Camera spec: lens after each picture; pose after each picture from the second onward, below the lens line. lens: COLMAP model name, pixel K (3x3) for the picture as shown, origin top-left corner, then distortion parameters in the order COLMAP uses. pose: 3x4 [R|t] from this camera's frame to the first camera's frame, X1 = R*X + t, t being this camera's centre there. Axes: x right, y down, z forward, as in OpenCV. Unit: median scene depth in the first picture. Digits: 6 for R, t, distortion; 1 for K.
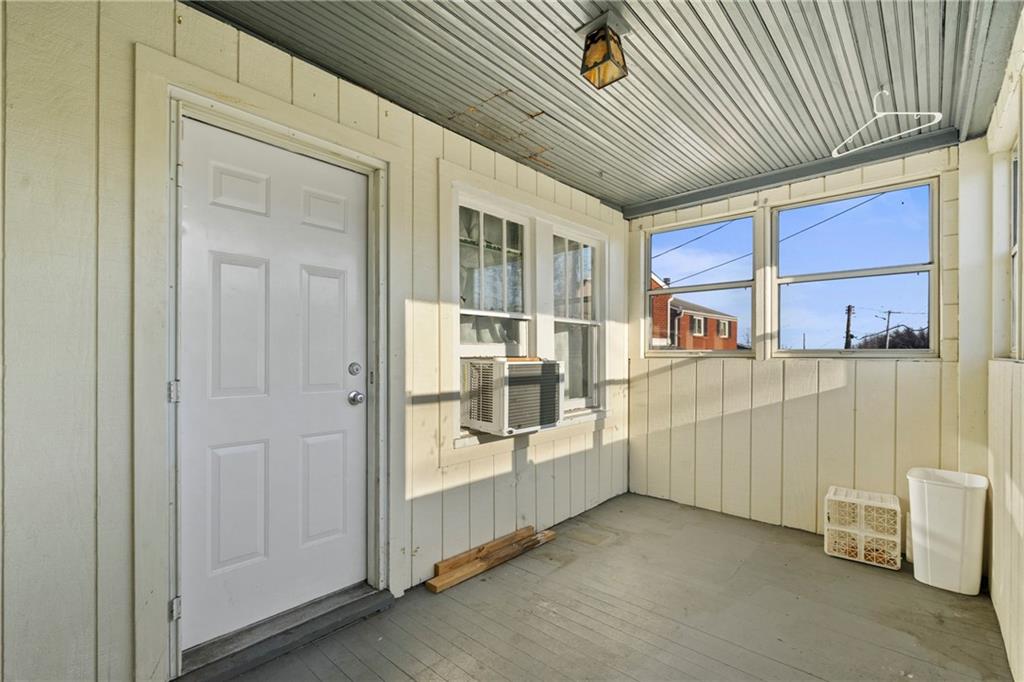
lens RADIAL K [[465.5, 0, 509.9], [0, 465.5, 338.5], [0, 0, 1]] dist [-0.002409, 0.000370]
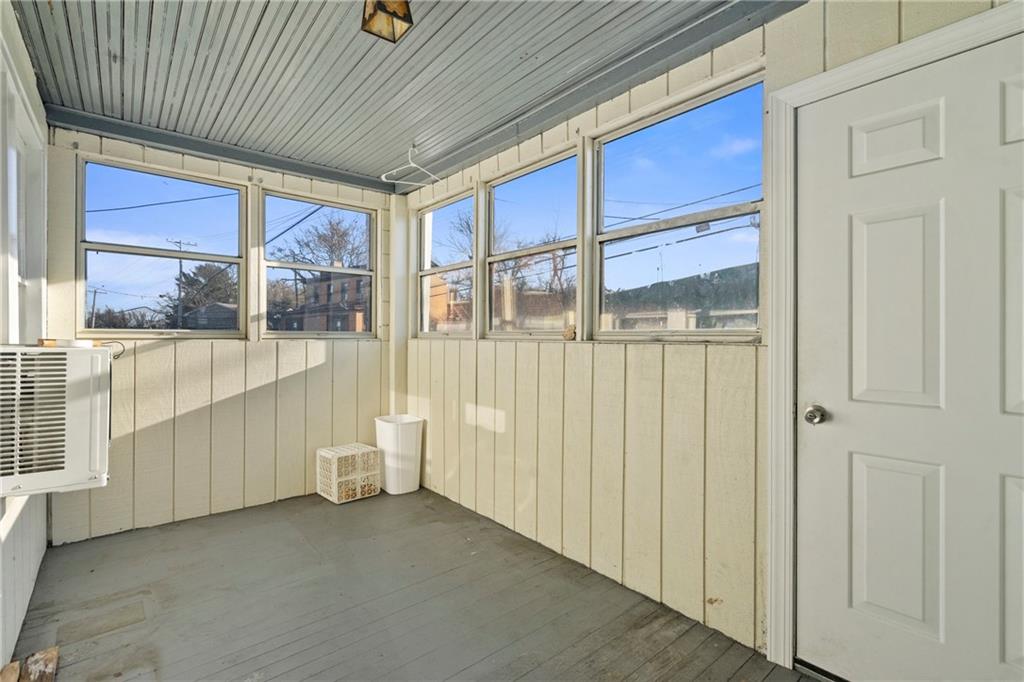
lens RADIAL K [[461.9, 0, 512.7], [0, 461.9, 318.9], [0, 0, 1]] dist [0.000035, 0.000215]
pose [[0.128851, 0.036926, 0.990976, -0.354708], [-0.038047, 0.998755, -0.032269, 0.010871], [-0.990934, -0.033546, 0.130095, 0.335840]]
